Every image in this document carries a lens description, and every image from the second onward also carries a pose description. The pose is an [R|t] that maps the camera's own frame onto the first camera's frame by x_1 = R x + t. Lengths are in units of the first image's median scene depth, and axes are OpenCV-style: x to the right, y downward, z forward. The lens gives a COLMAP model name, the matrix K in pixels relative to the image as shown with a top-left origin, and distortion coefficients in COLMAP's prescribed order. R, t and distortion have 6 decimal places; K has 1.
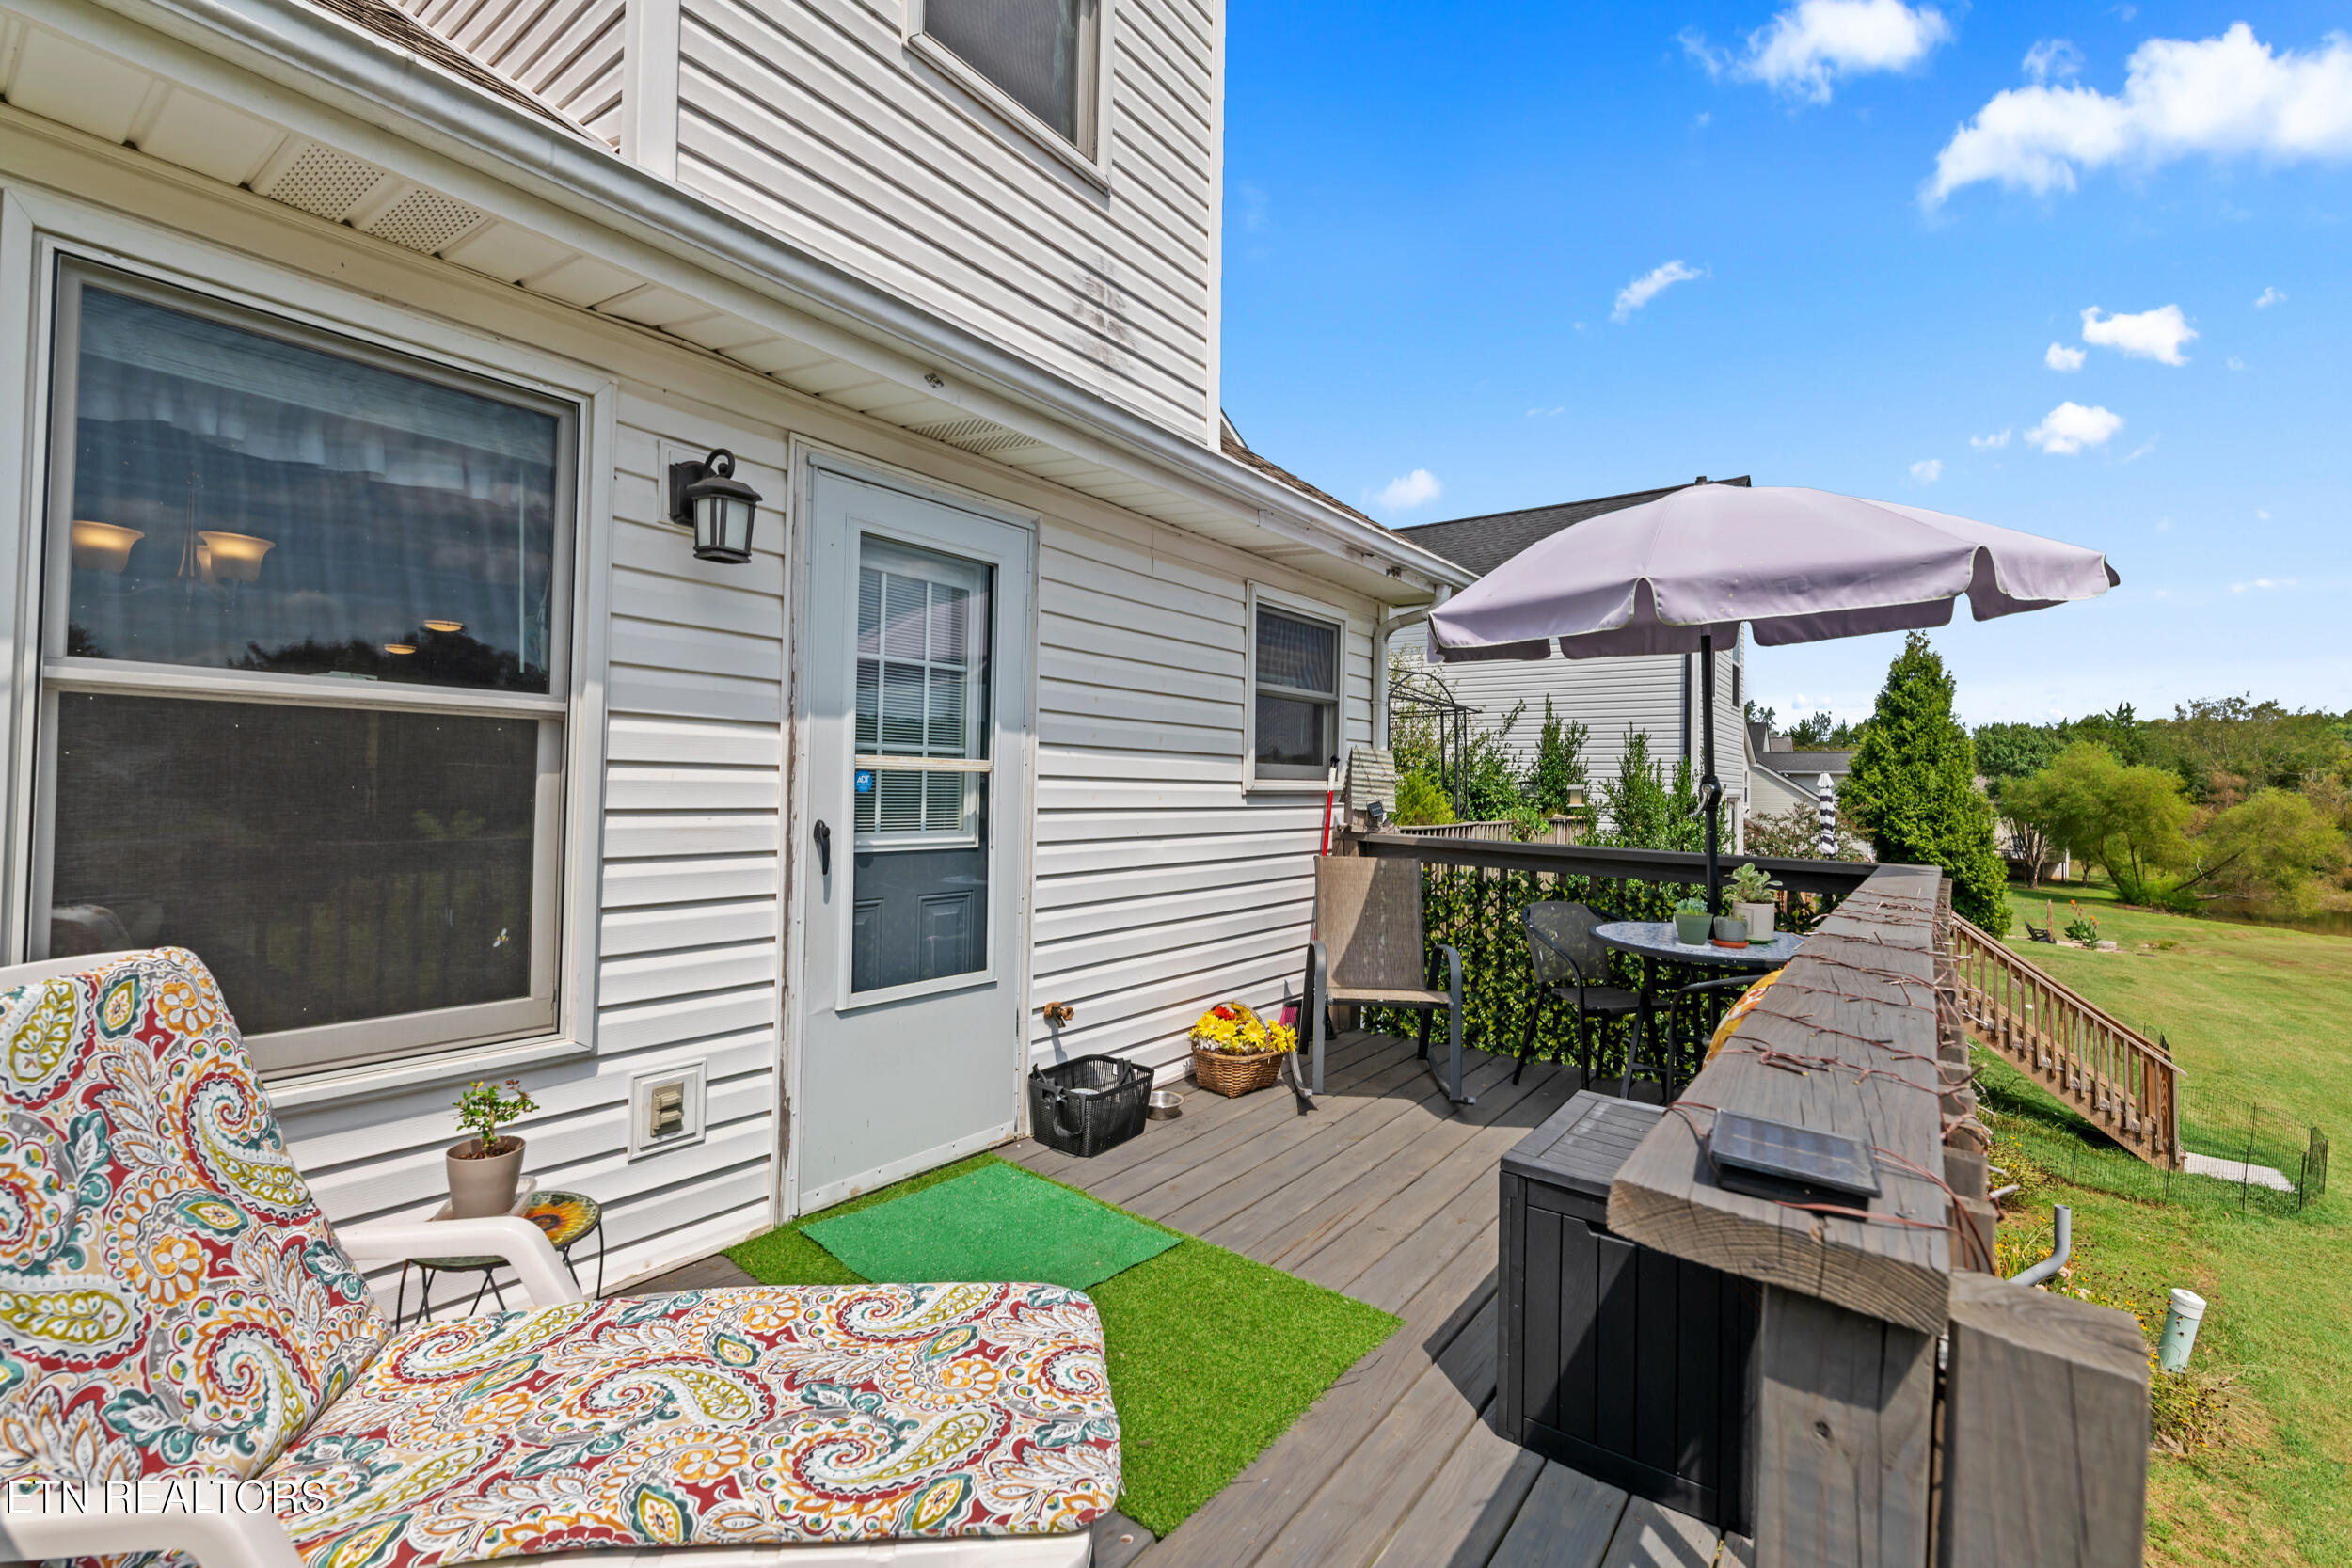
lens RADIAL K [[1010.5, 0, 1174.3], [0, 1010.5, 767.4], [0, 0, 1]] dist [0.003098, -0.000858]
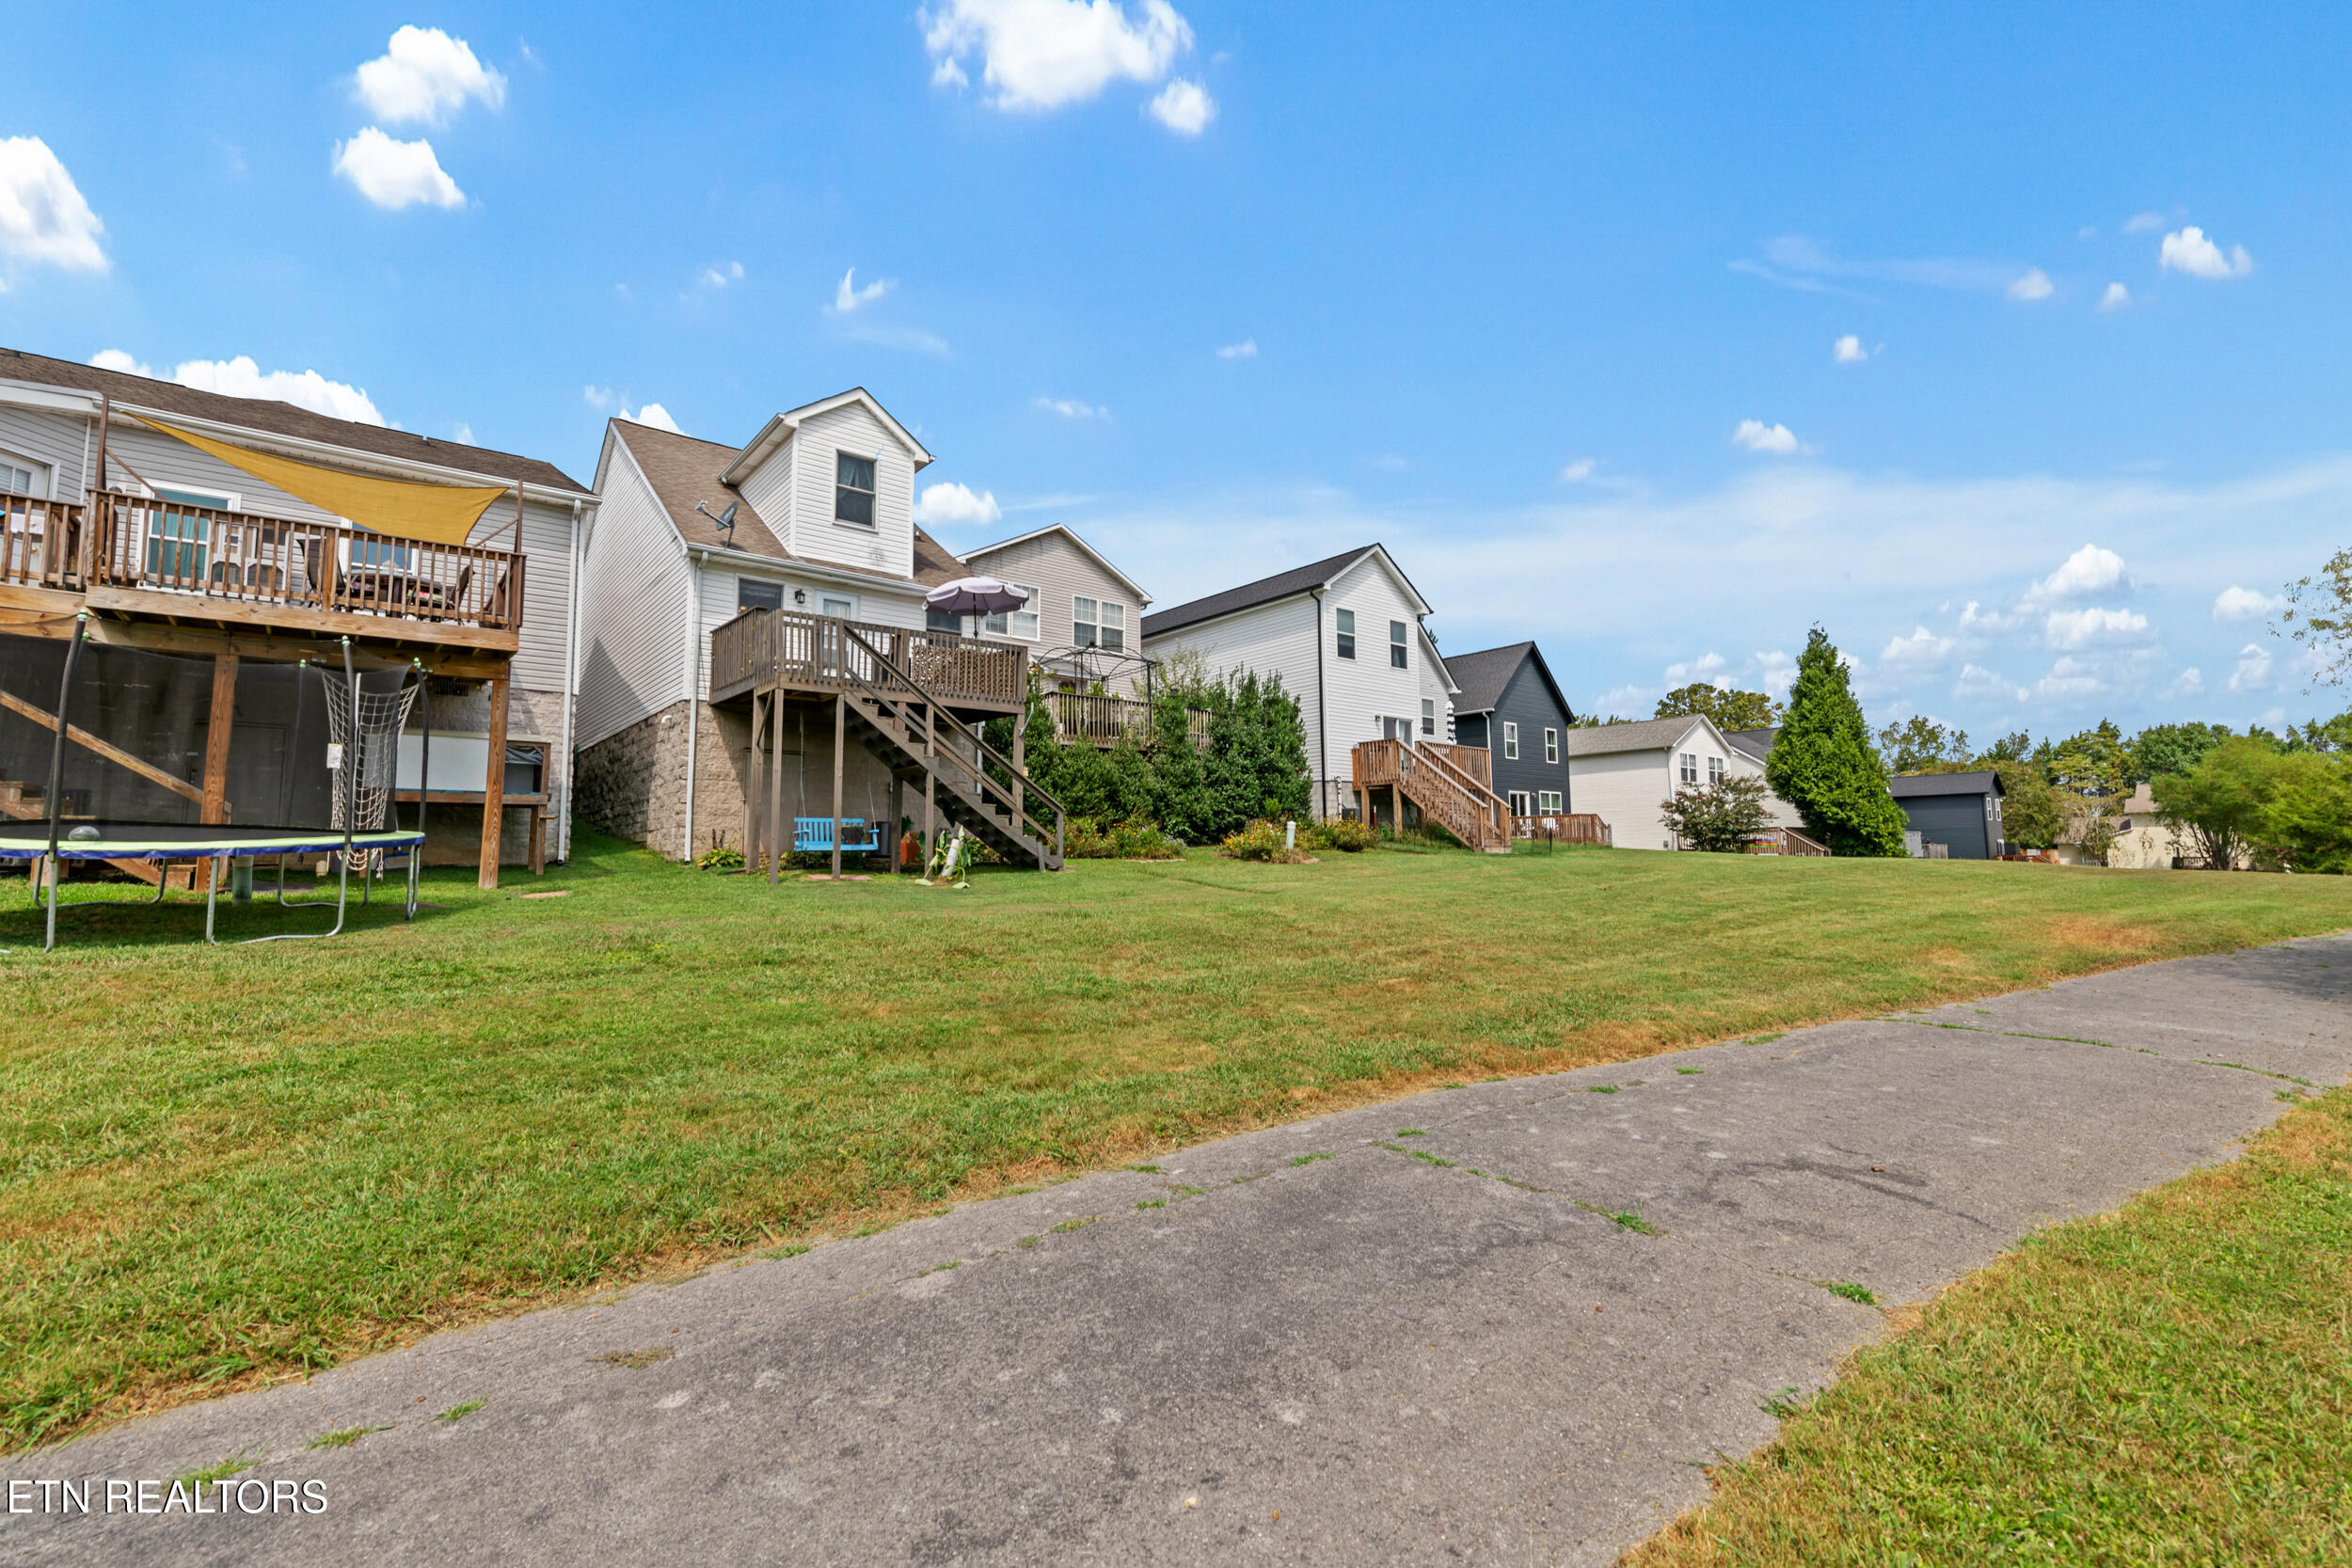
lens RADIAL K [[1010.5, 0, 1174.3], [0, 1010.5, 767.4], [0, 0, 1]] dist [0.003098, -0.000858]
pose [[0.972086, -0.051702, -0.228858, 0.253019], [0.032837, 0.995798, -0.085486, 0.112904], [0.232316, 0.075585, 0.969699, -0.359455]]
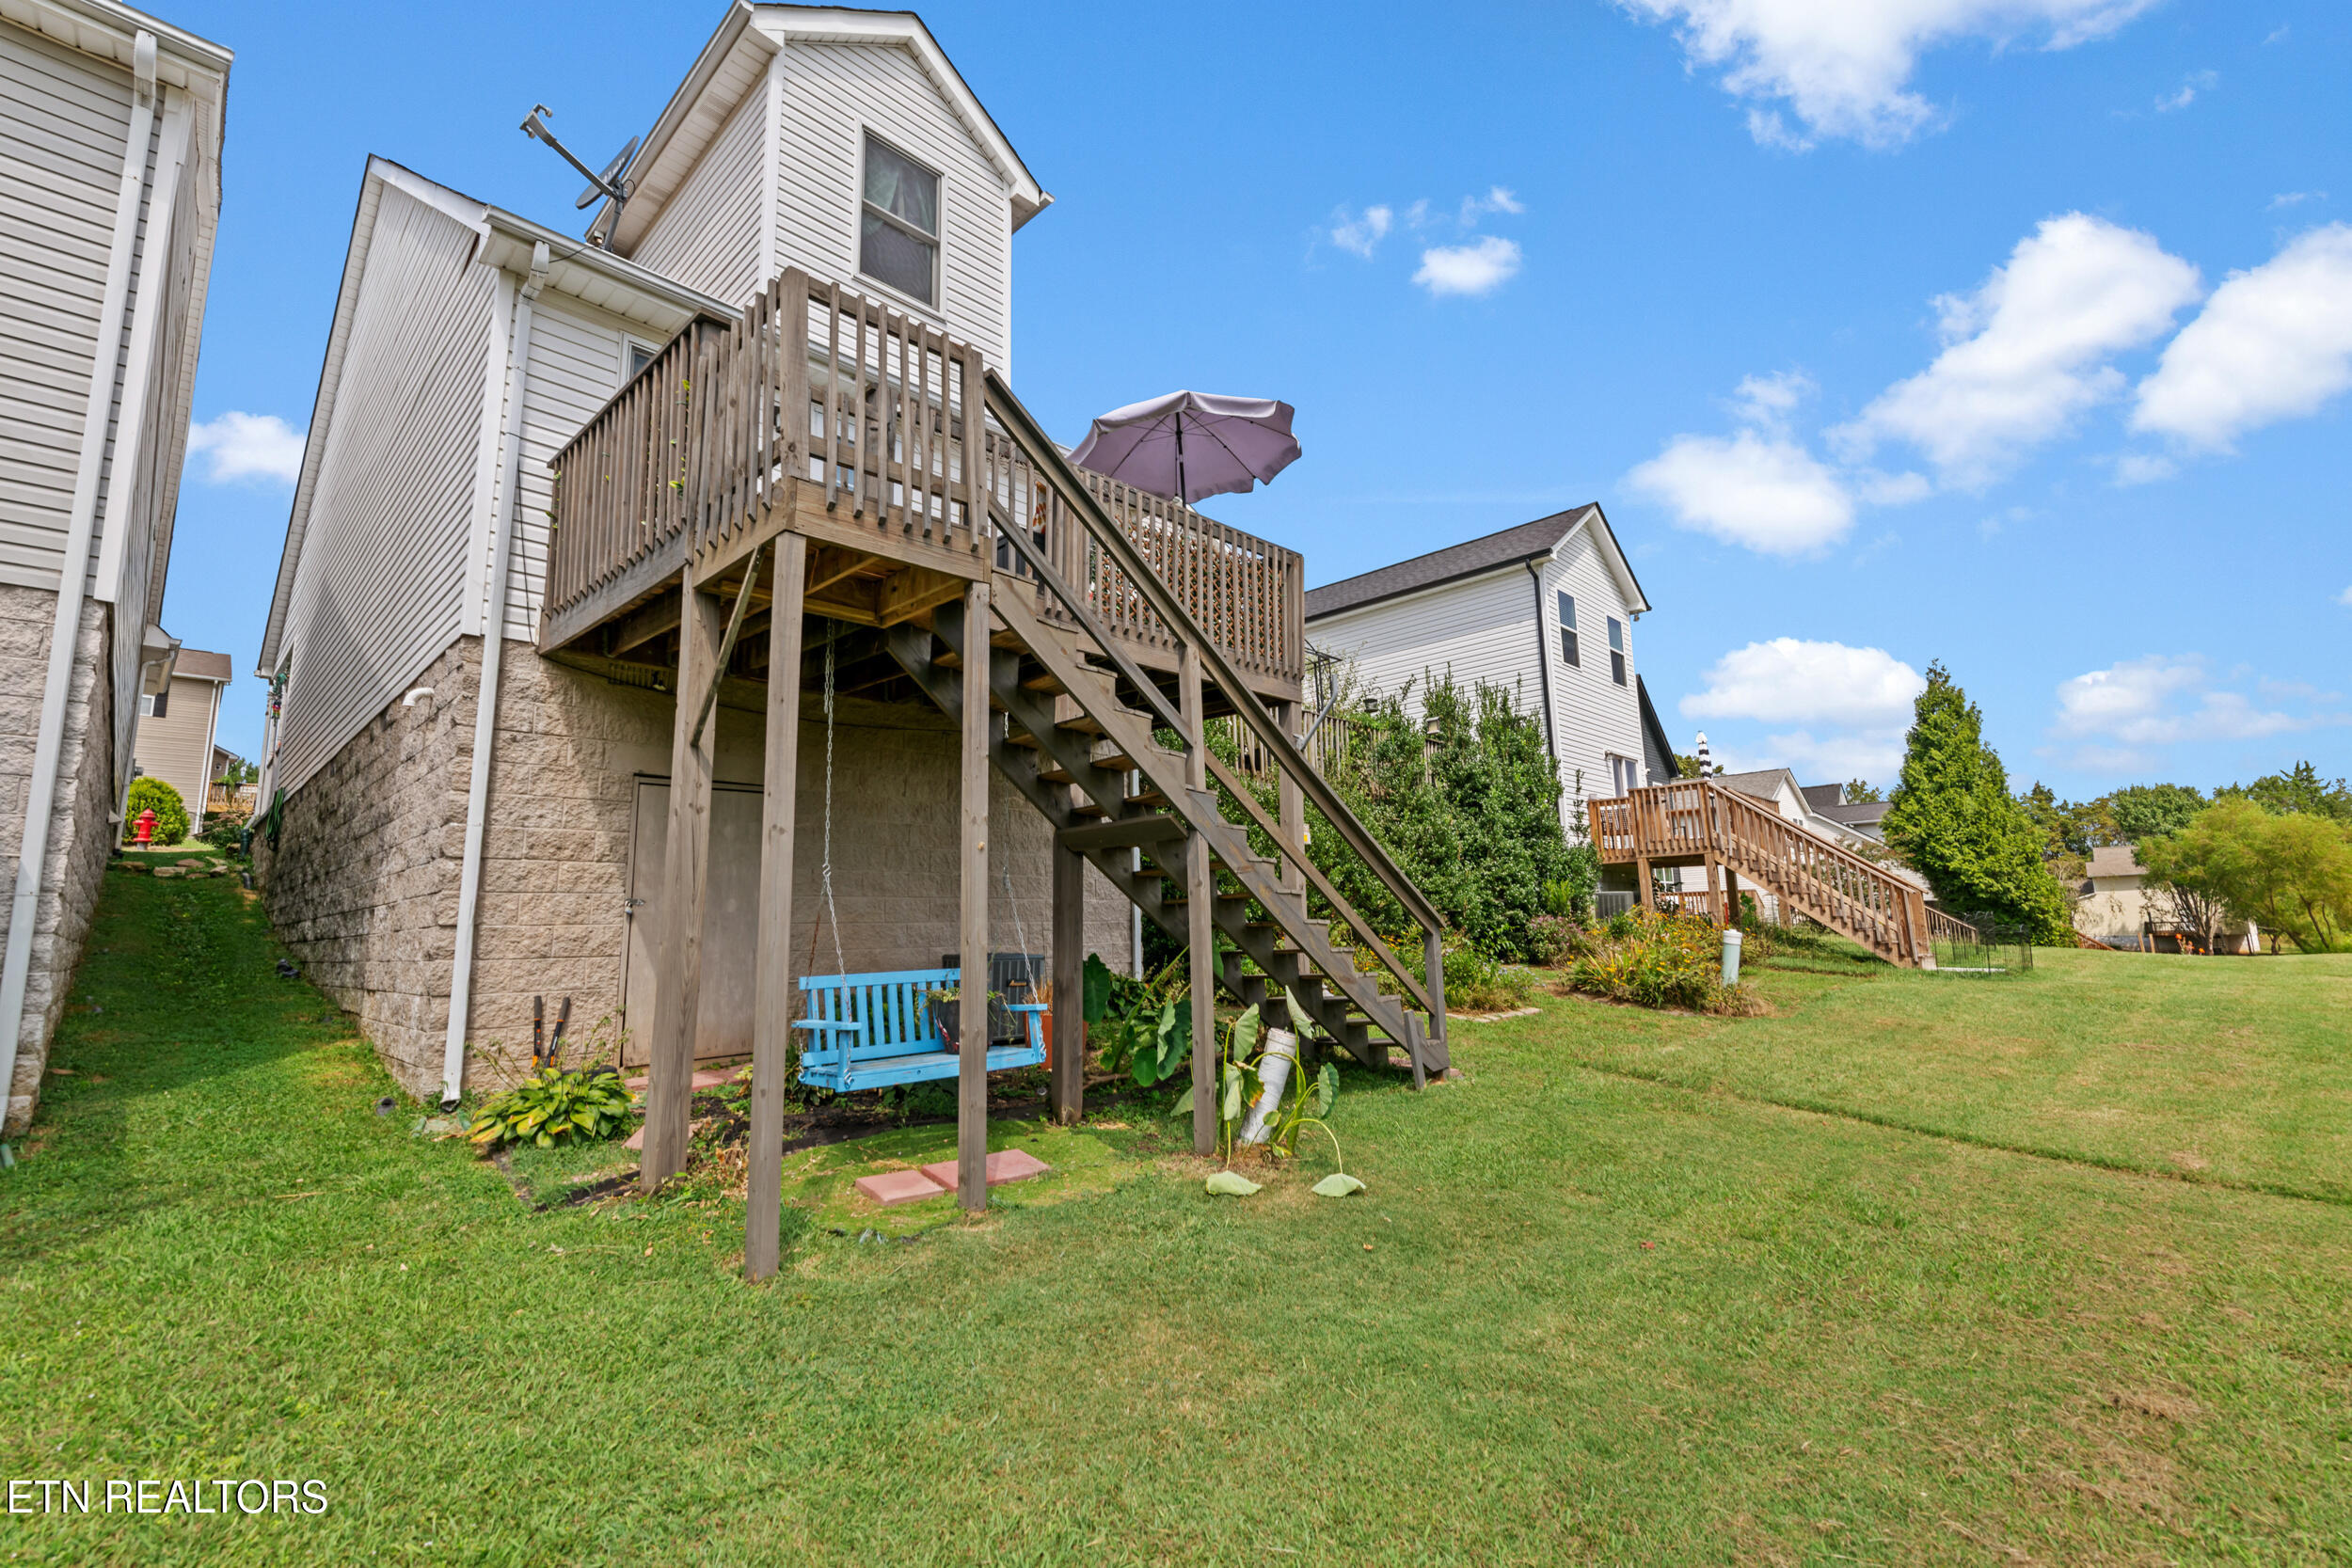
lens RADIAL K [[1012.9, 0, 1173.4], [0, 1012.9, 766.6], [0, 0, 1]] dist [0.002901, 0.000033]
pose [[0.991119, -0.063133, -0.117039, 0.068920], [0.045514, 0.988011, -0.147521, 0.086953], [0.124950, 0.140884, 0.982110, -0.117380]]
